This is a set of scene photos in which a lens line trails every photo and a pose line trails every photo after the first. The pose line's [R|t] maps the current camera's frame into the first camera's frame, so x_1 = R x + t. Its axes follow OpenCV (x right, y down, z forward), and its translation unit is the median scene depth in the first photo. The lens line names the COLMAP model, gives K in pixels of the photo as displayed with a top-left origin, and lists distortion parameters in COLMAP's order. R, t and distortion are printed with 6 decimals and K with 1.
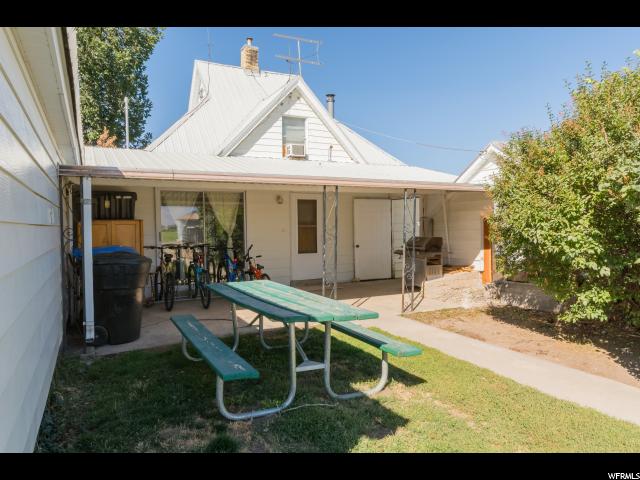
lens RADIAL K [[451.6, 0, 320.0], [0, 451.6, 238.5], [0, 0, 1]] dist [0.000070, 0.000232]
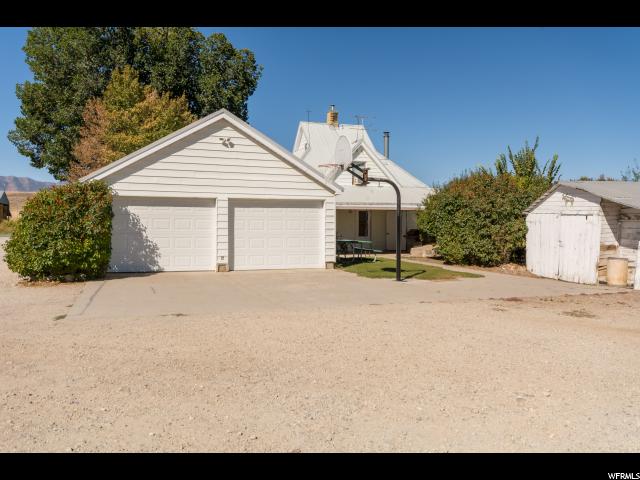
lens RADIAL K [[559.6, 0, 320.3], [0, 559.6, 238.9], [0, 0, 1]] dist [-0.005694, -0.000958]
pose [[0.990432, 0.020558, -0.136462, 0.095815], [-0.020680, 0.999786, 0.000520, 0.033910], [0.136444, 0.002307, 0.990645, -1.172175]]
